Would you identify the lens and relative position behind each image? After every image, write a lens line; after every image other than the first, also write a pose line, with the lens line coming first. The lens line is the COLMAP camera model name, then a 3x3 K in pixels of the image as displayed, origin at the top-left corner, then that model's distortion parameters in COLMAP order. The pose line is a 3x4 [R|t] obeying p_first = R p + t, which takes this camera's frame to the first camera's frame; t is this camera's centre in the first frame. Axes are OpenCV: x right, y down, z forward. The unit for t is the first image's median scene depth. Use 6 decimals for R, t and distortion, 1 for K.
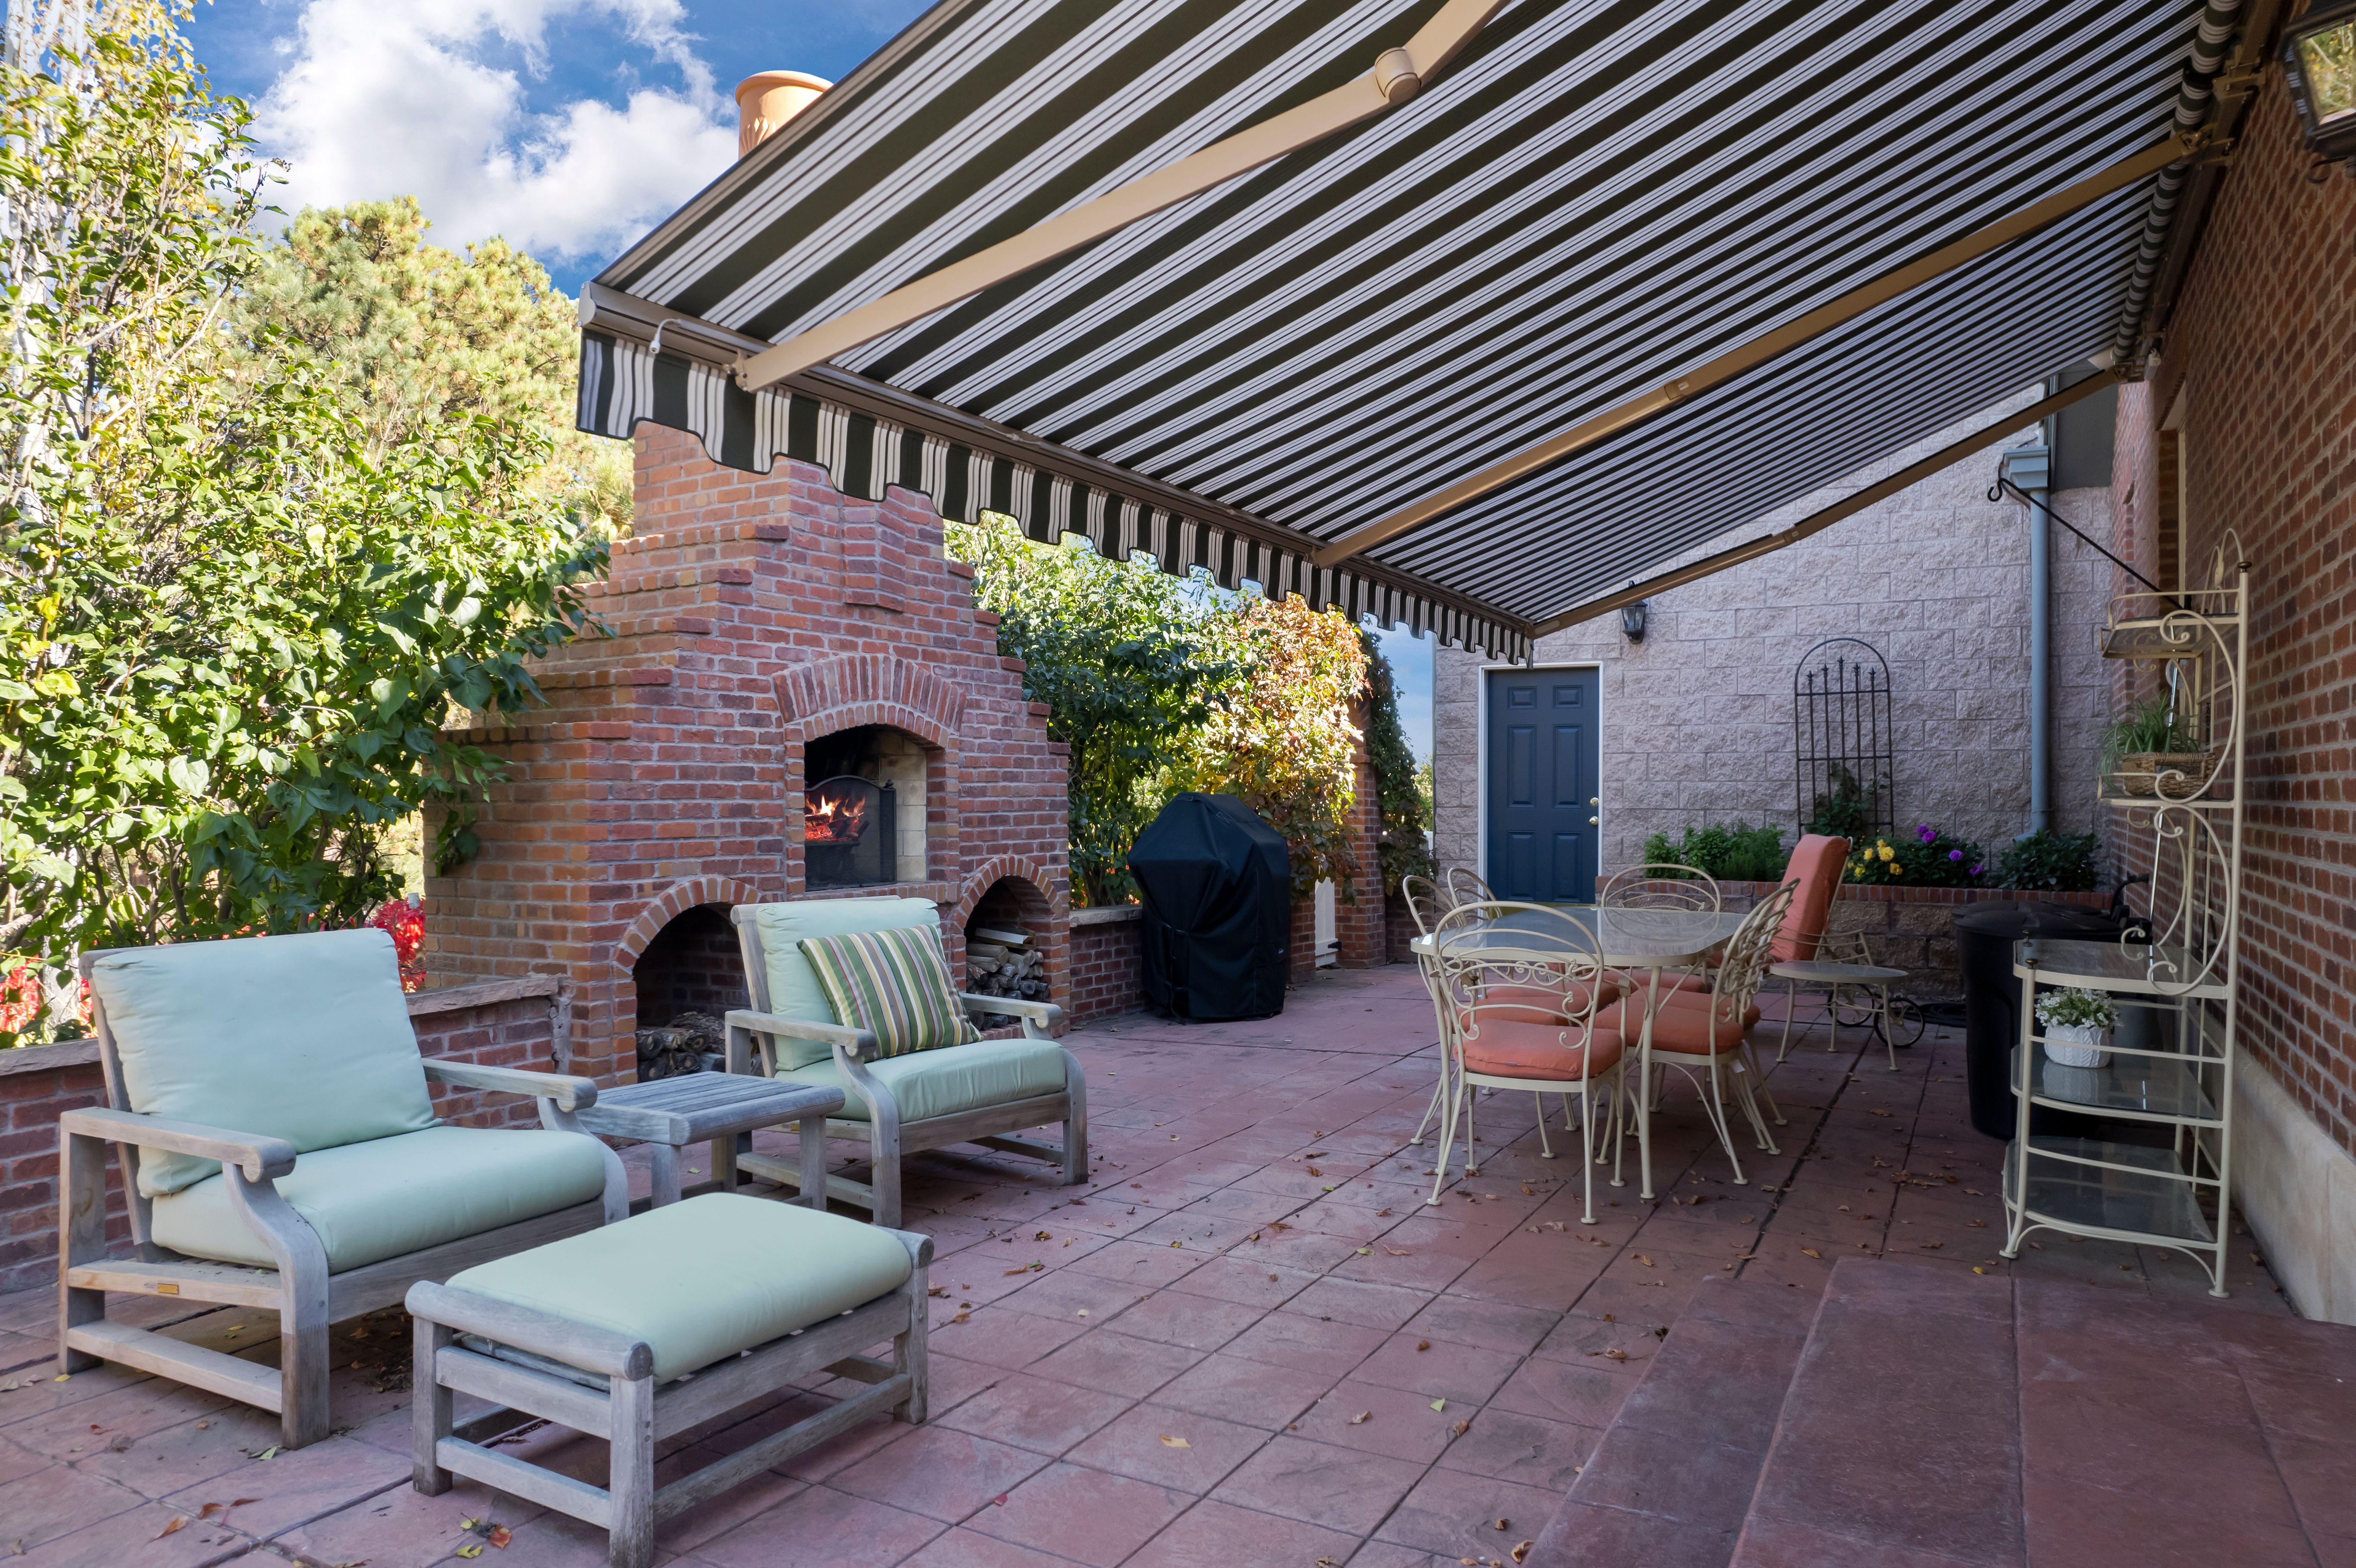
lens RADIAL K [[1520.7, 0, 1183.7], [0, 1520.7, 782.7], [0, 0, 1]] dist [-0.074837, 0.068464]
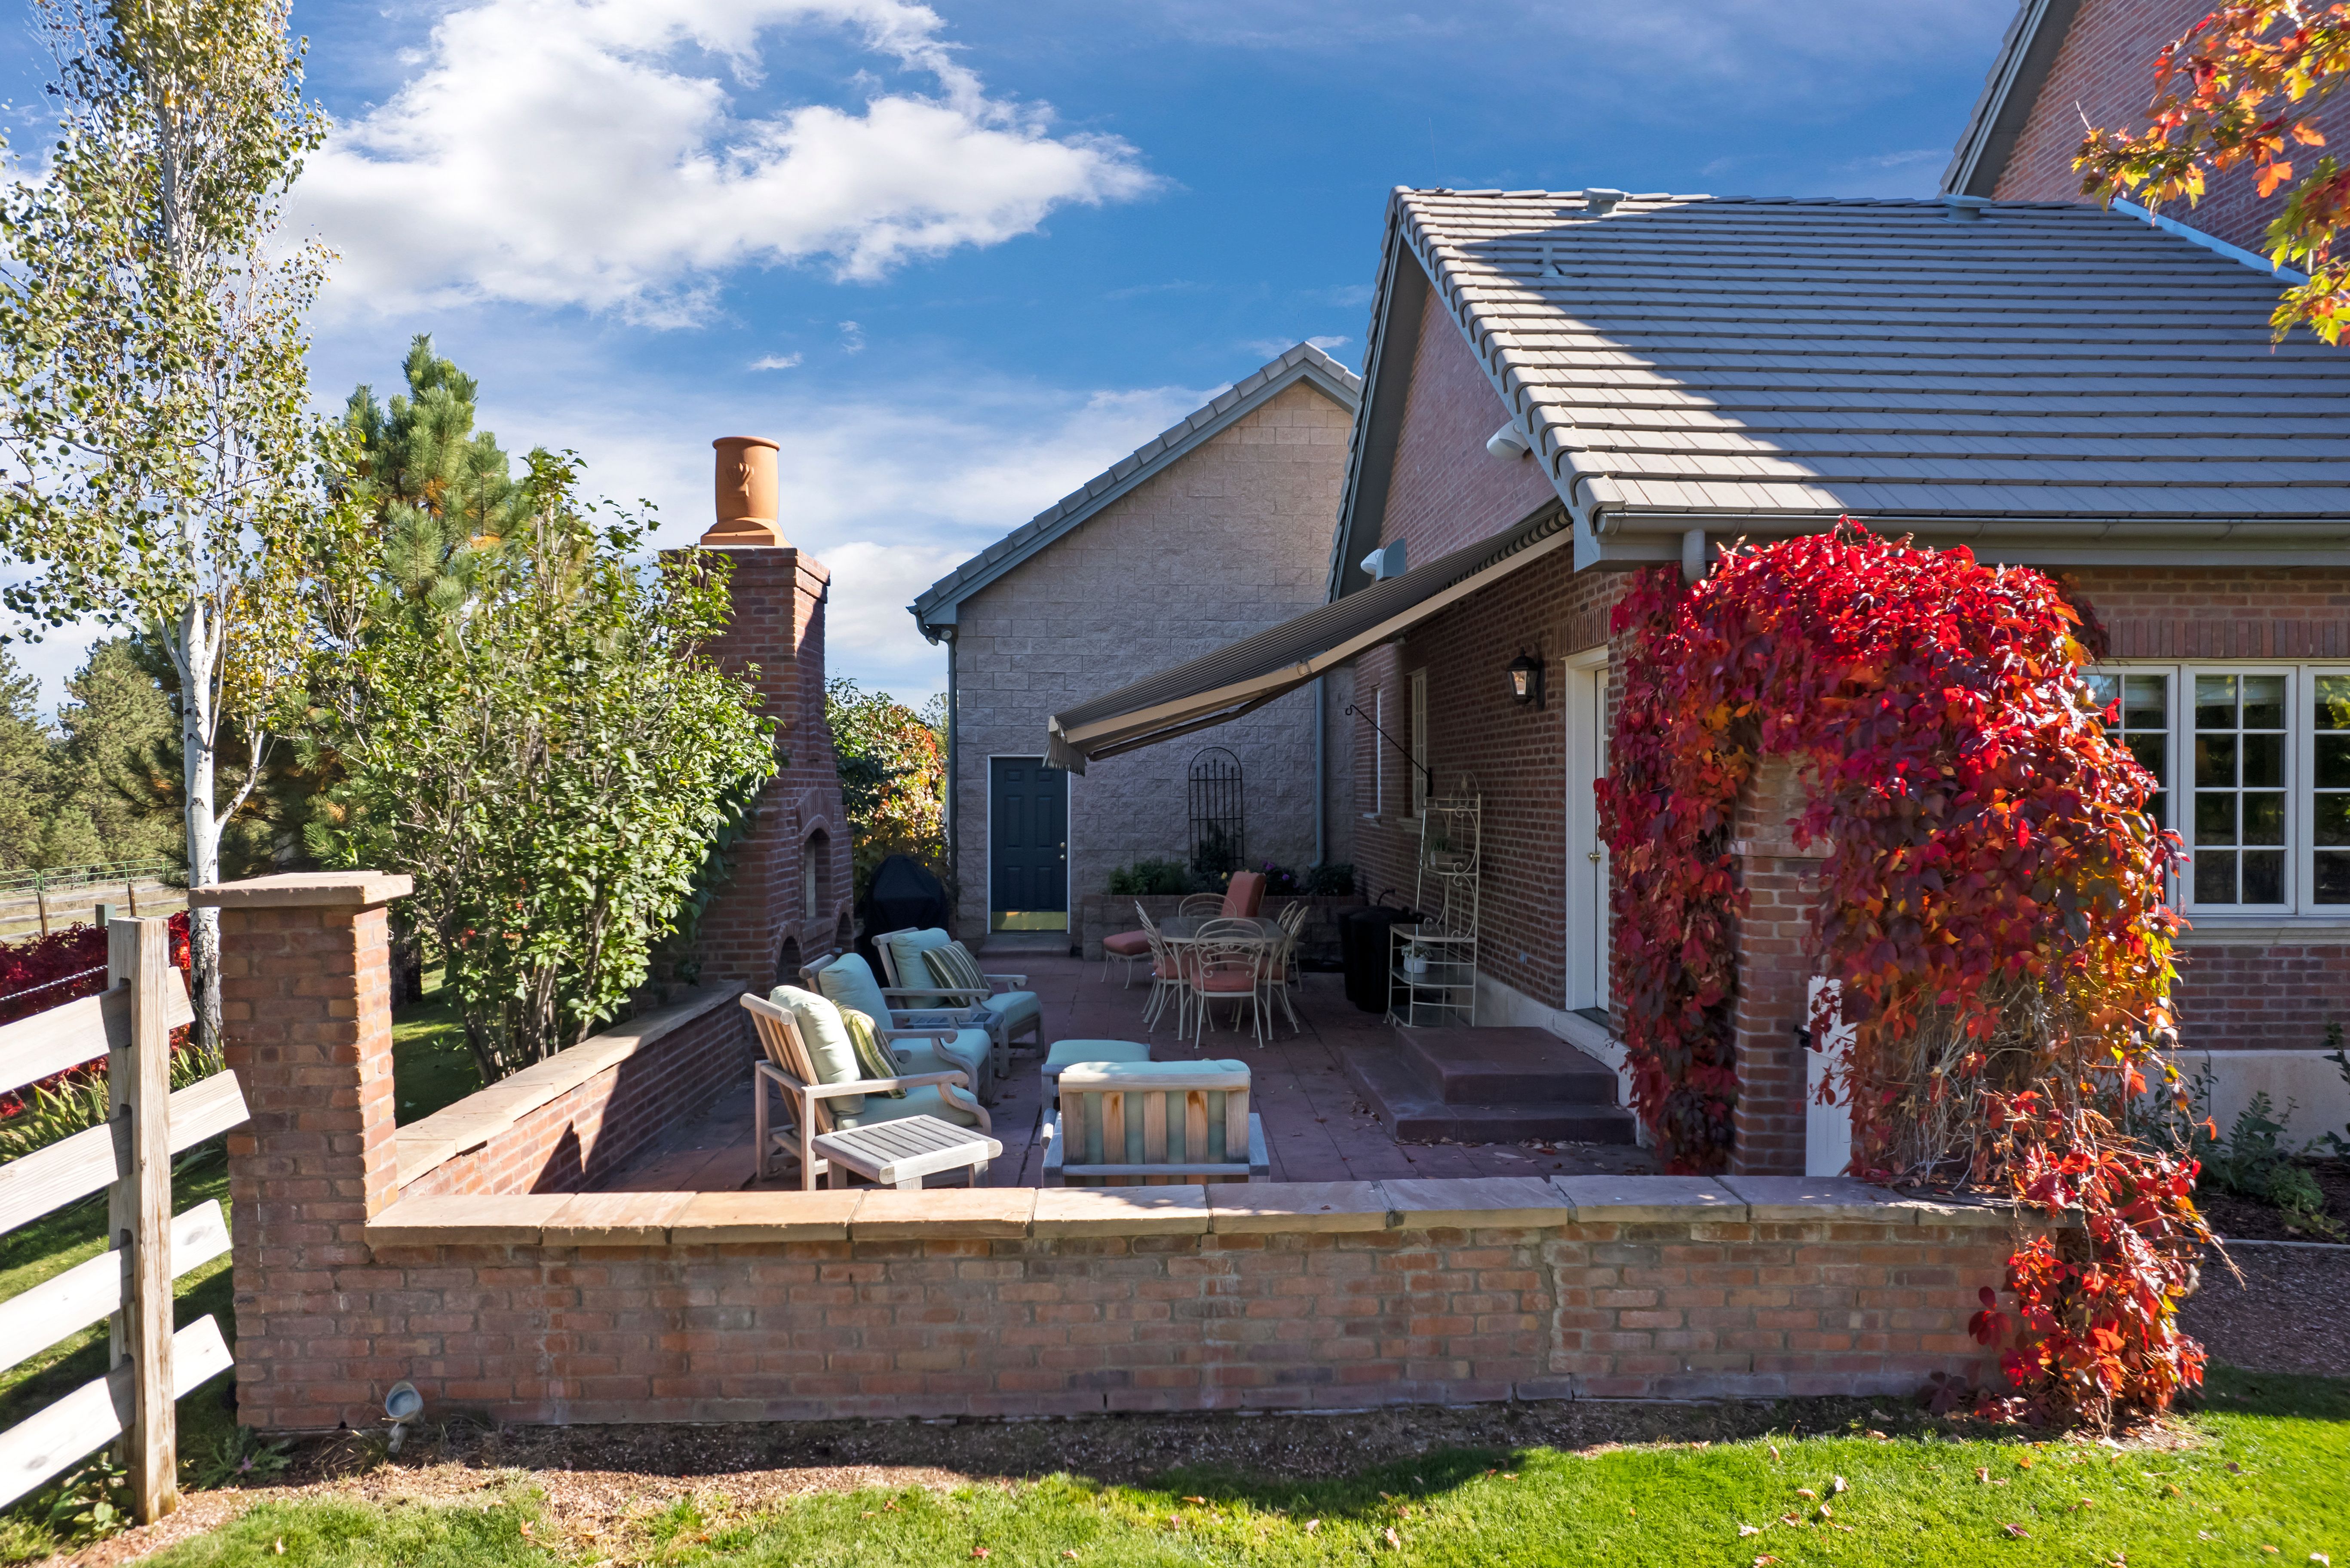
lens RADIAL K [[1516.8, 0, 1180.7], [0, 1516.8, 782.7], [0, 0, 1]] dist [-0.074837, 0.068464]
pose [[0.862199, -0.000082, 0.506569, -0.474973], [-0.000713, 0.999999, 0.001376, -0.062072], [-0.506569, -0.001548, 0.862198, -0.459039]]
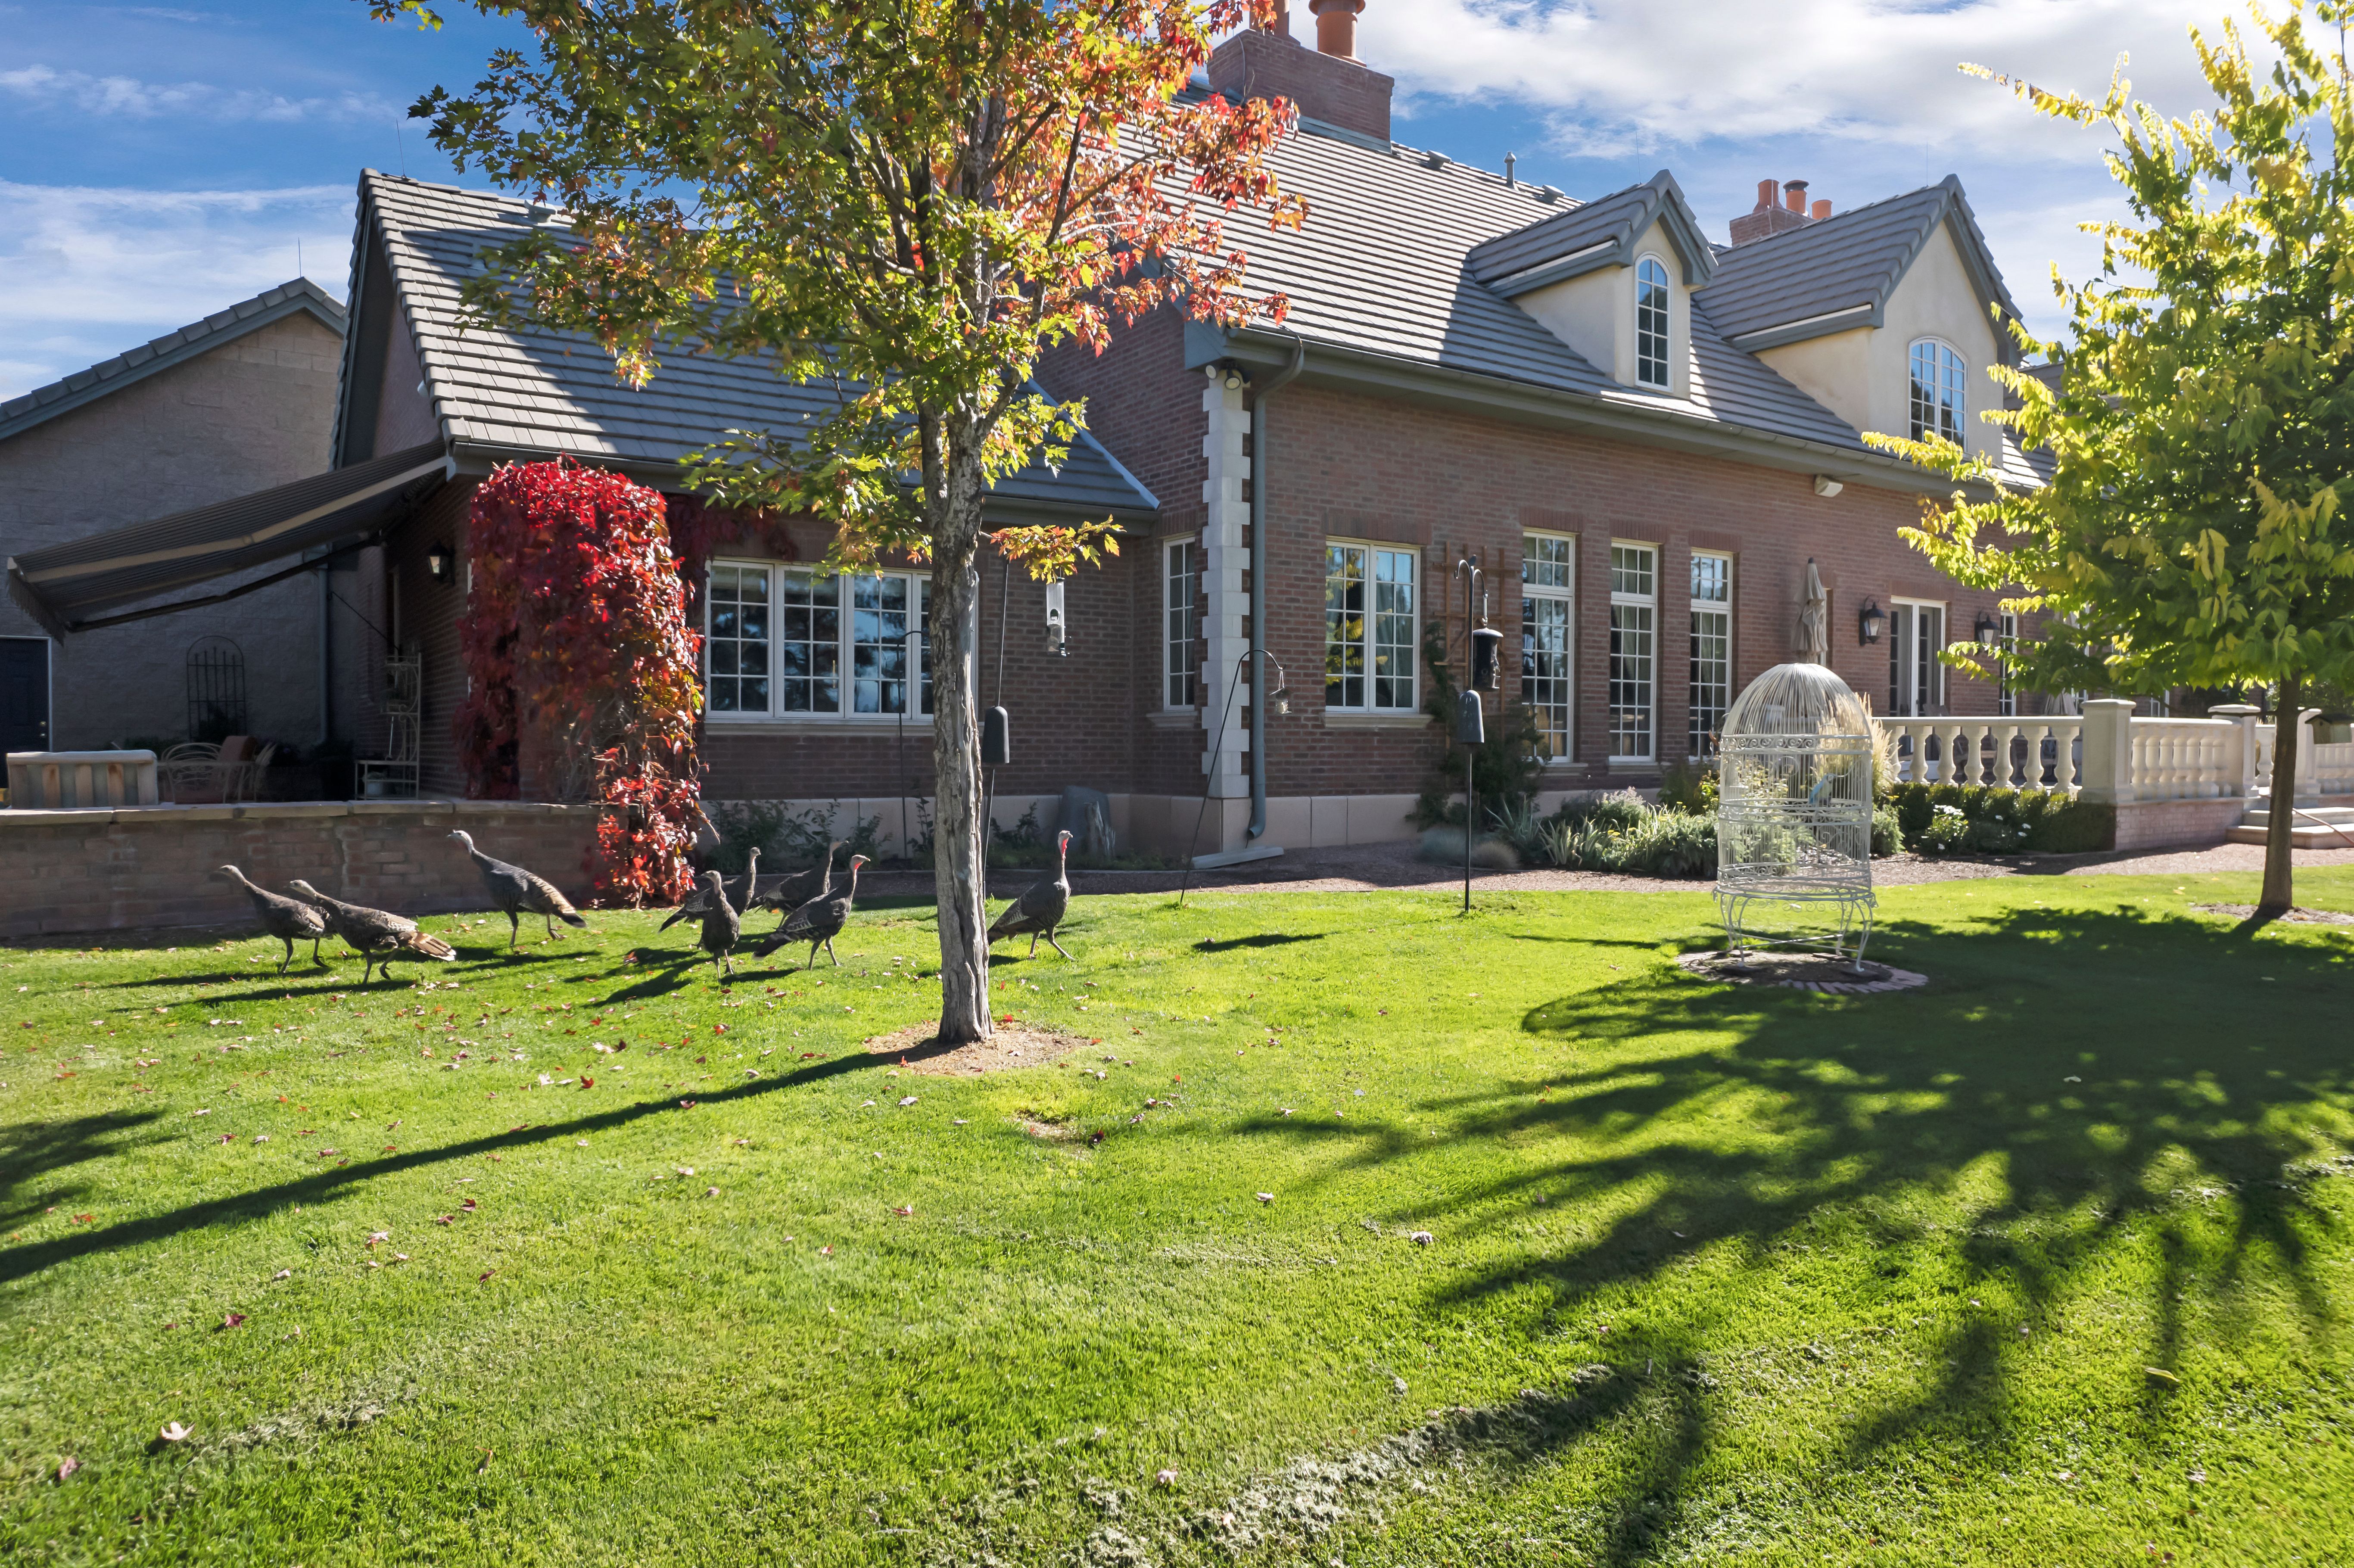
lens RADIAL K [[1519.3, 0, 1182.7], [0, 1519.3, 782.7], [0, 0, 1]] dist [-0.074837, 0.068464]
pose [[0.458009, -0.018643, 0.888752, -0.678285], [-0.006446, 0.999684, 0.024292, 0.032738], [-0.888924, -0.016855, 0.457744, -0.937652]]
